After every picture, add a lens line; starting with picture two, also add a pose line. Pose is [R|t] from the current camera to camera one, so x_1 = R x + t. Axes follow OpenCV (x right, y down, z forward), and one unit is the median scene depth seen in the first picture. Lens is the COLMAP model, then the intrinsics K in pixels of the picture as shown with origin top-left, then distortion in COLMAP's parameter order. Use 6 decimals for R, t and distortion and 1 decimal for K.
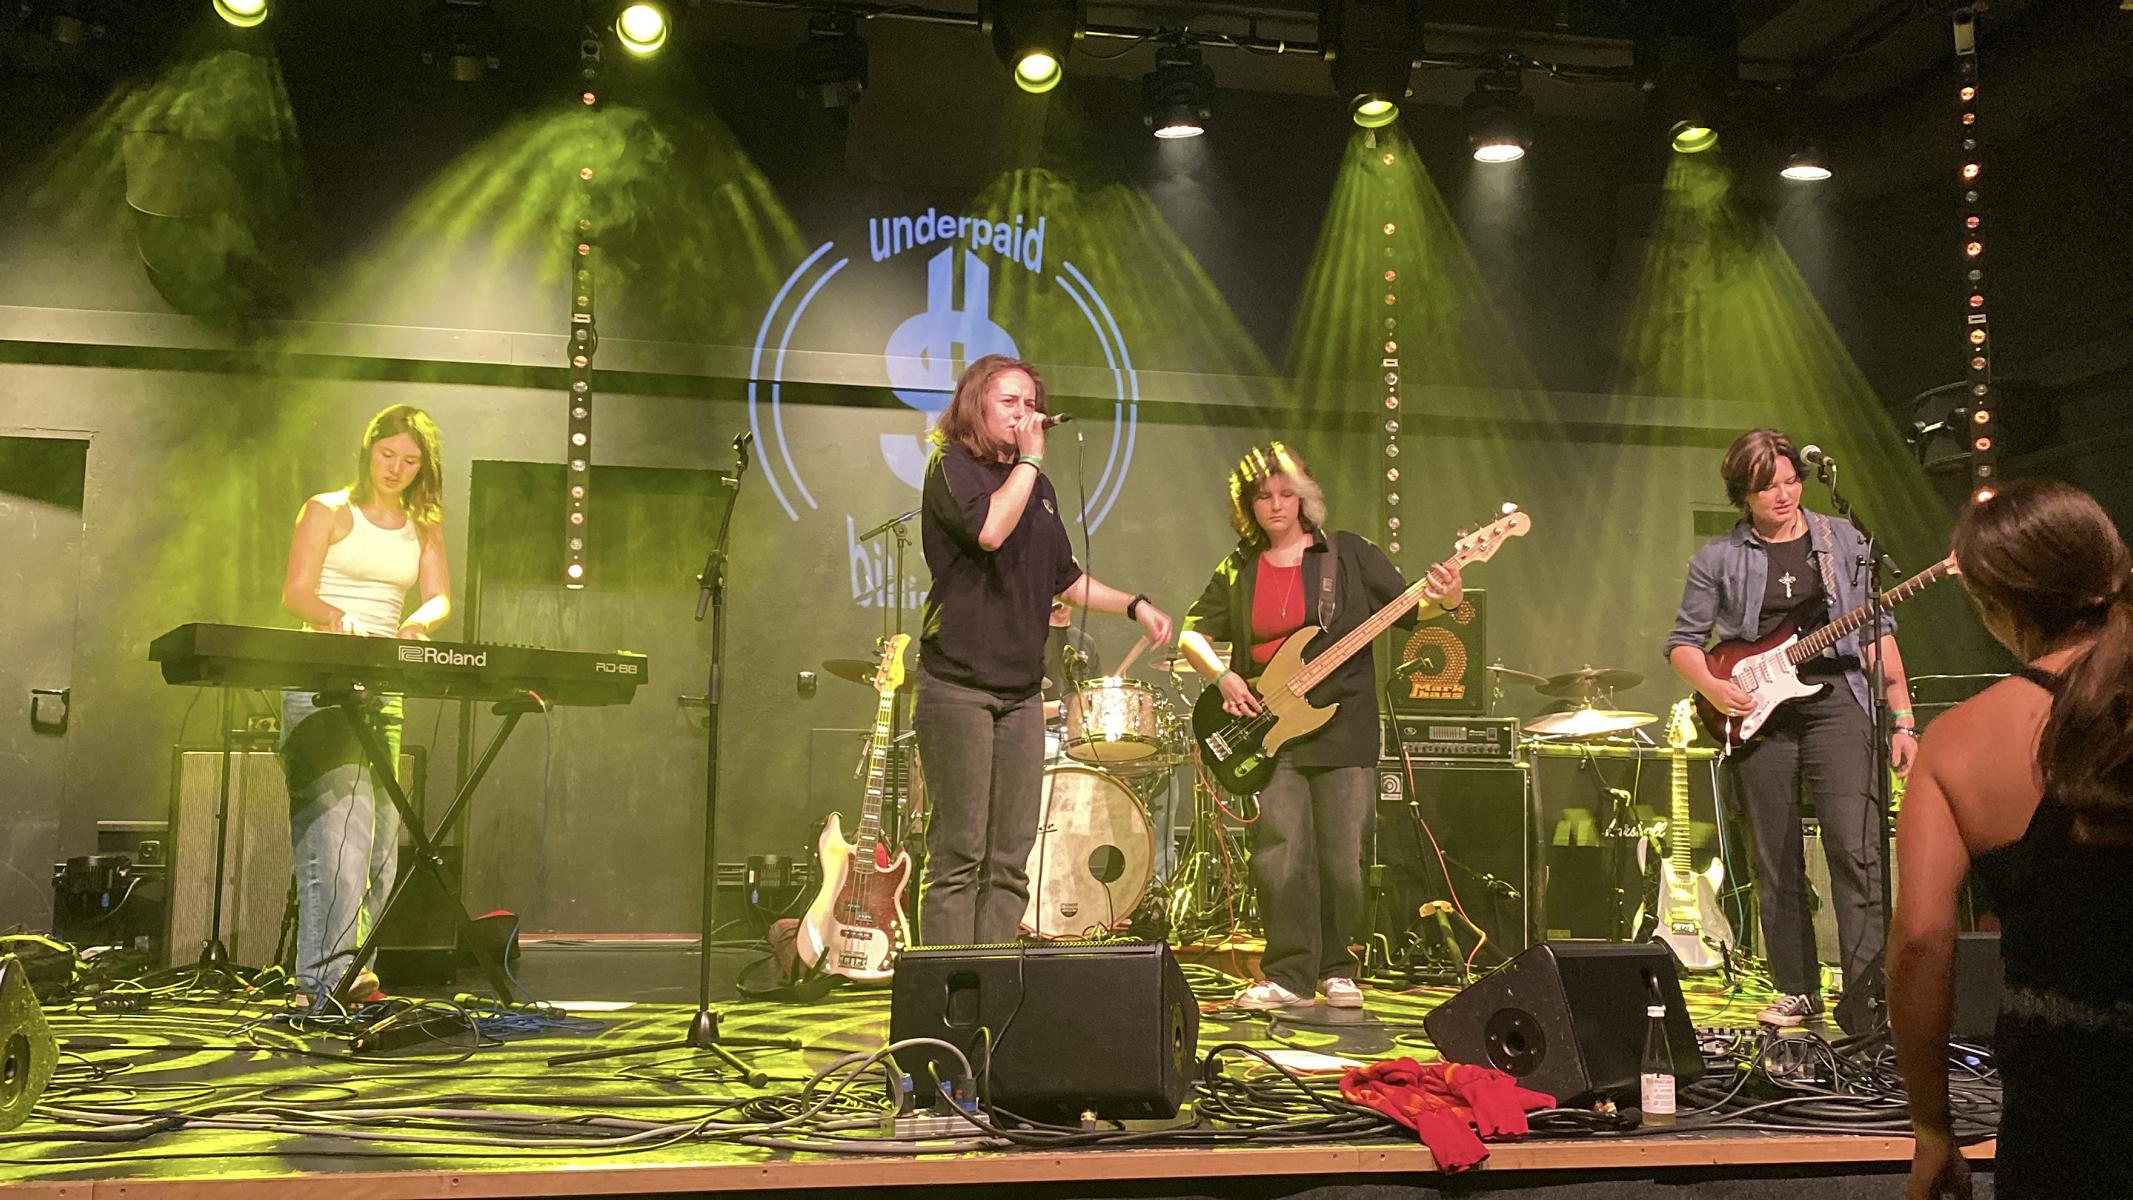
lens RADIAL K [[1958.9, 0, 1057.4], [0, 1958.9, 601.7], [0, 0, 1]] dist [0.018267, -0.041447]
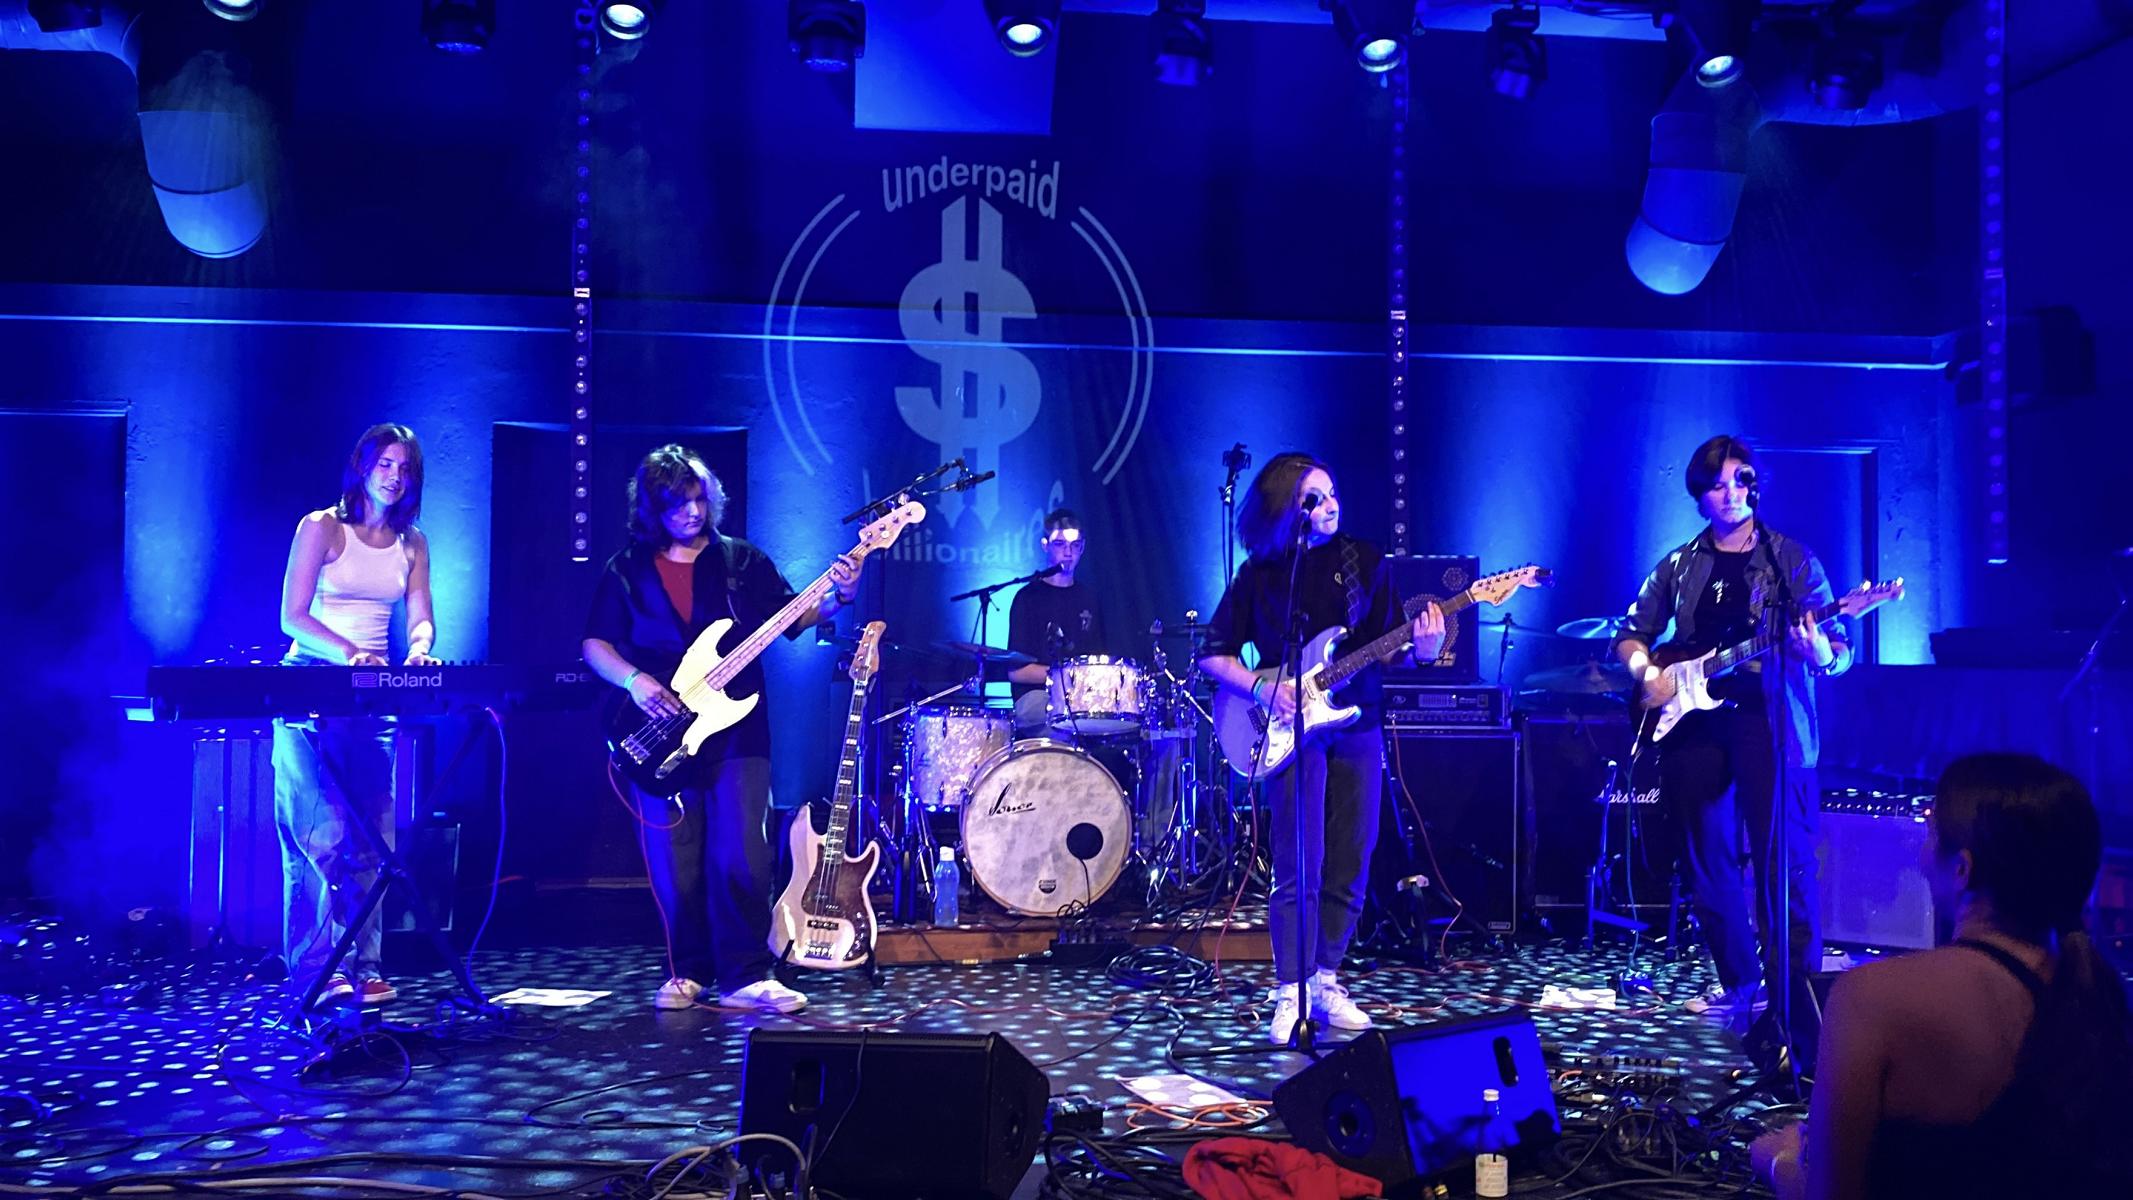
lens RADIAL K [[1958.9, 0, 1089.2], [0, 1958.9, 588.5], [0, 0, 1]] dist [0.018267, -0.041447]
pose [[0.997979, -0.005583, -0.063303, 0.090276], [0.010564, 0.996848, 0.078627, -0.075554], [0.062664, -0.079137, 0.994892, -0.003640]]
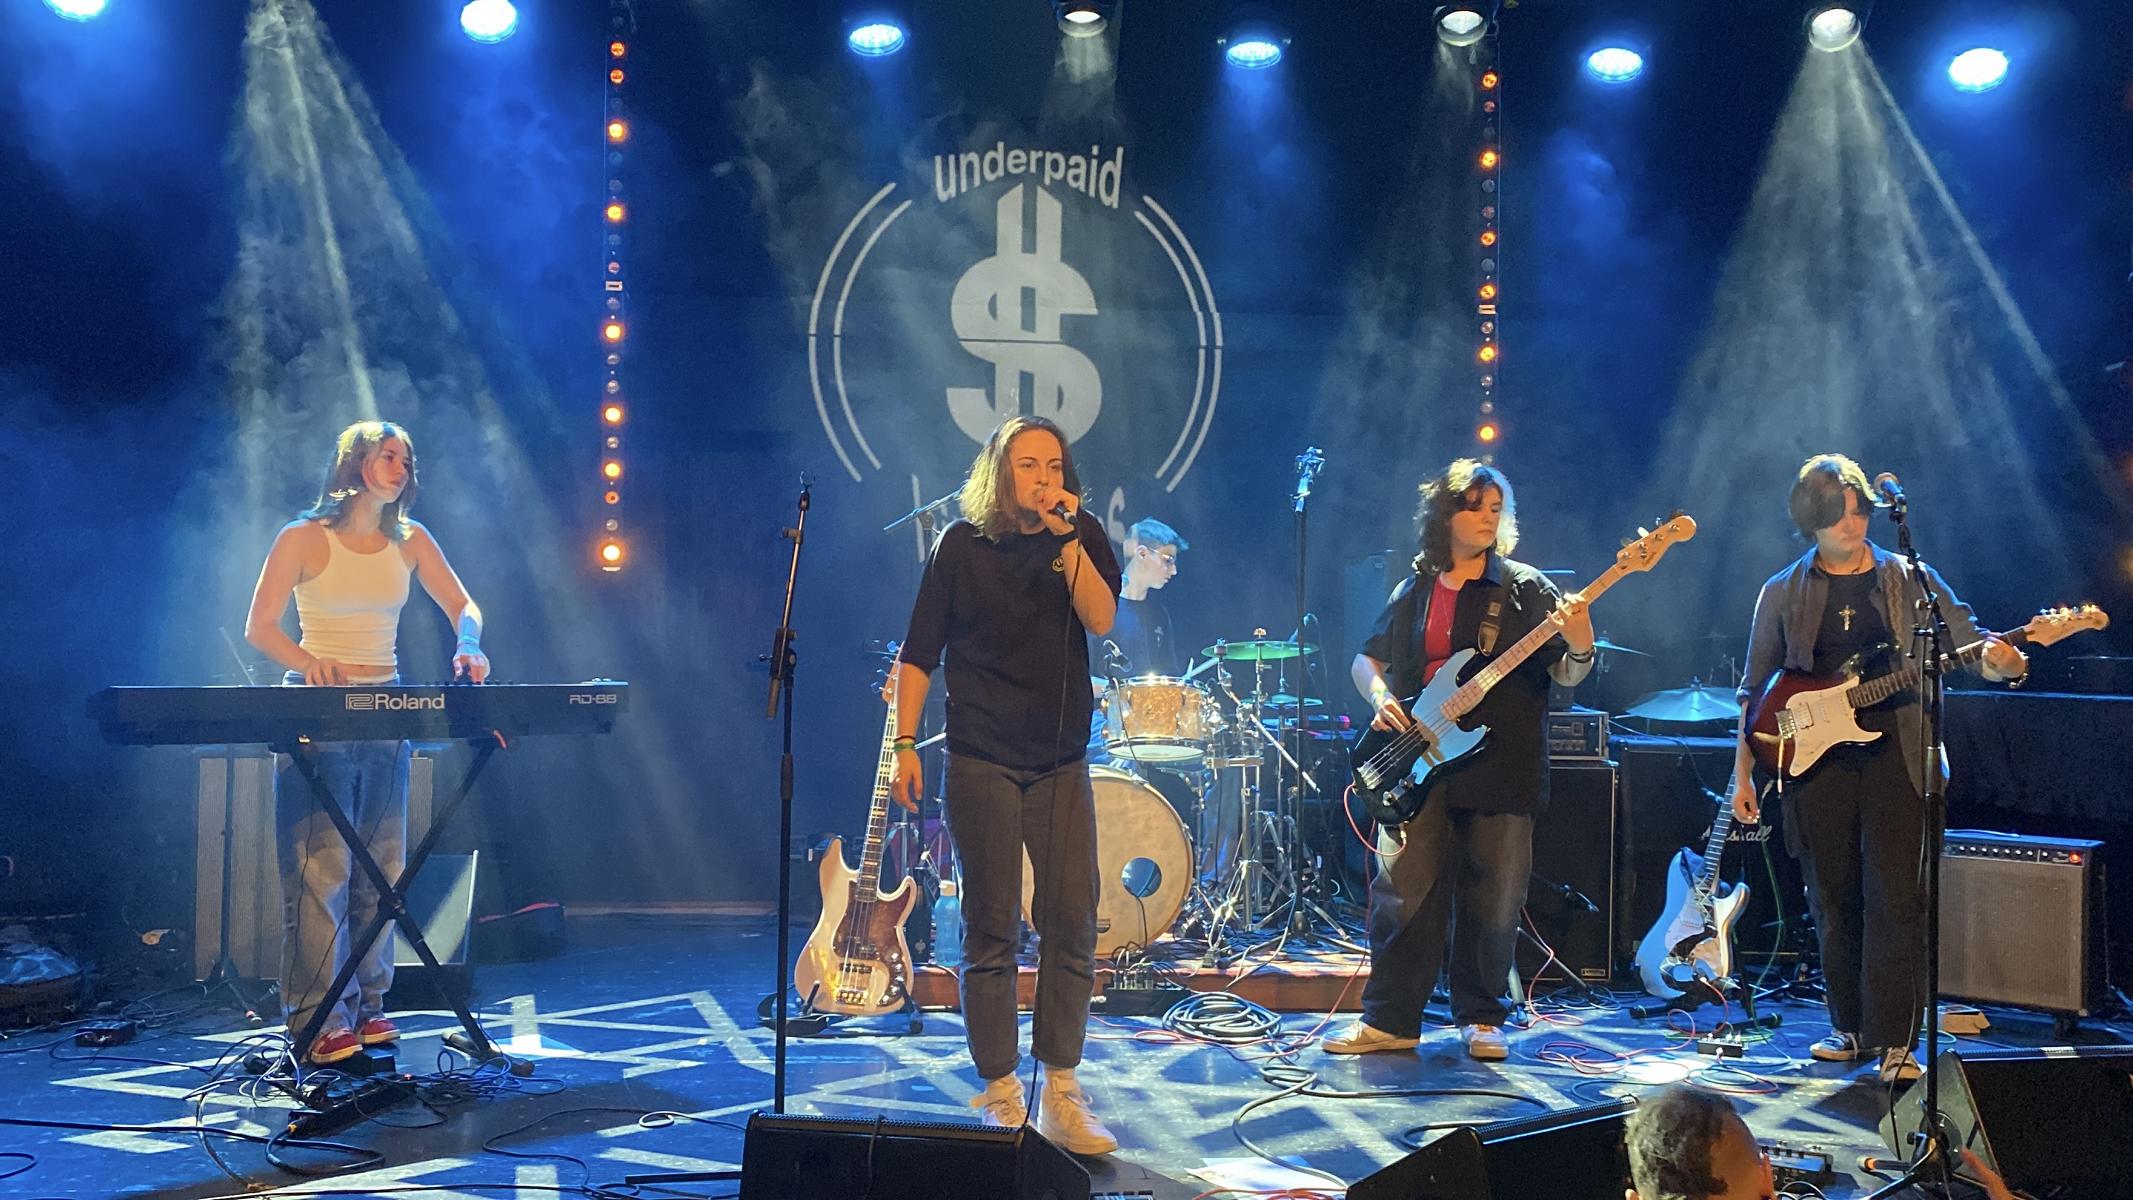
lens RADIAL K [[1958.9, 0, 1067.6], [0, 1958.9, 621.6], [0, 0, 1]] dist [0.018267, -0.041447]
pose [[0.993830, 0.002482, -0.110886, 0.091661], [0.007775, 0.995731, 0.091972, -0.074368], [0.110641, -0.092266, 0.989568, 0.070352]]
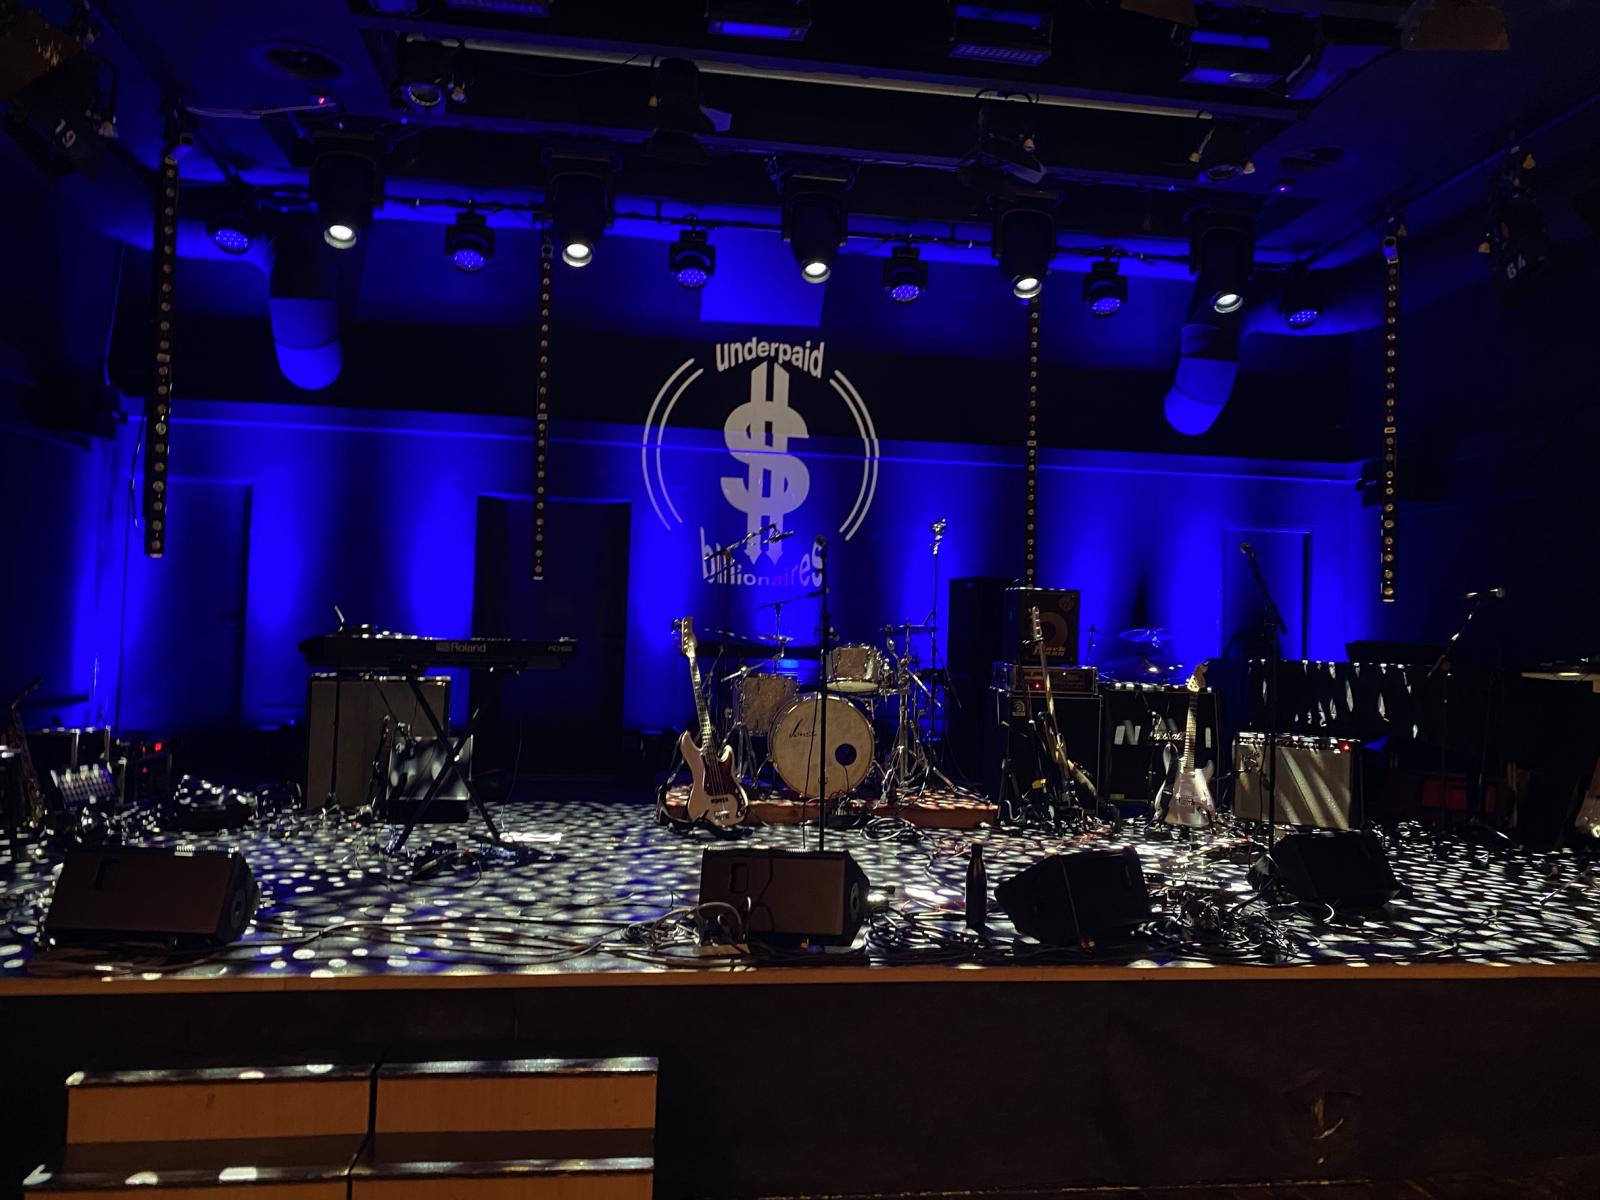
lens RADIAL K [[1288.1, 0, 798.7], [0, 1288.1, 597.9], [0, 0, 1]] dist [0.006918, -0.011936]
pose [[0.998877, 0.019178, -0.043329, 0.029641], [-0.015963, 0.997178, 0.073360, -0.081307], [0.044613, -0.072586, 0.996364, -0.104679]]
